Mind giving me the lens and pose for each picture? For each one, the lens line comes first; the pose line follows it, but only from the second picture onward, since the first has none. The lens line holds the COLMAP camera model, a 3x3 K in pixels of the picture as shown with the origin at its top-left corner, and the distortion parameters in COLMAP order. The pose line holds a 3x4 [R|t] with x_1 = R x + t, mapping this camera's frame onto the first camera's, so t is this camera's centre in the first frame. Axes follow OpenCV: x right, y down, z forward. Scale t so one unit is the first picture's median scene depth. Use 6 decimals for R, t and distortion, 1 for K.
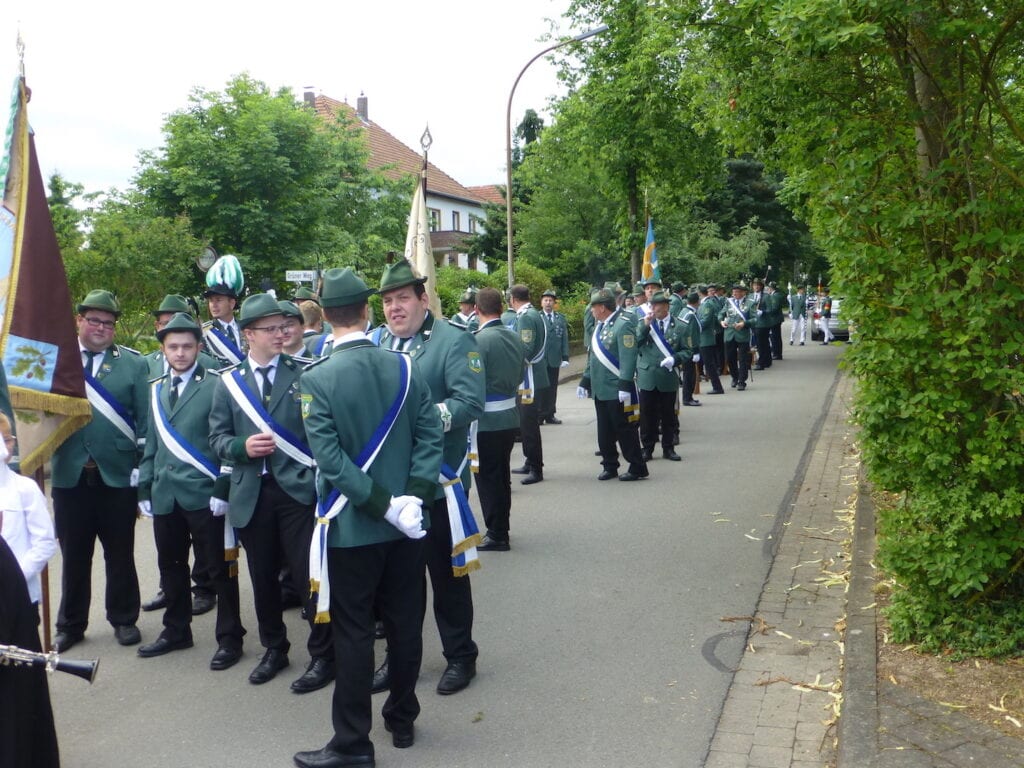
lens RADIAL K [[1076.0, 0, 511.8], [0, 1076.0, 381.0], [0, 0, 1]] dist [-0.011415, 0.000000]
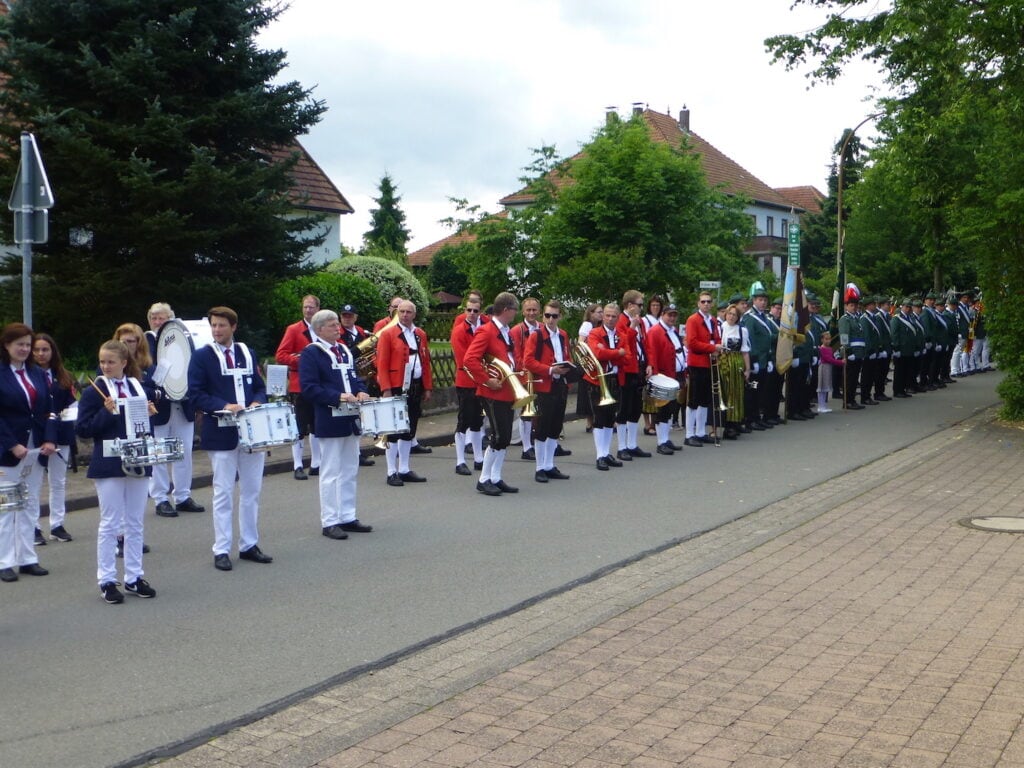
lens RADIAL K [[1176.2, 0, 512.7], [0, 1176.2, 388.4], [0, 0, 1]] dist [-0.043295, 0.000000]
pose [[0.970063, 0.036552, -0.240088, -0.026822], [-0.035974, 0.999330, 0.006791, 0.025091], [0.240175, 0.002049, 0.970727, -0.350770]]
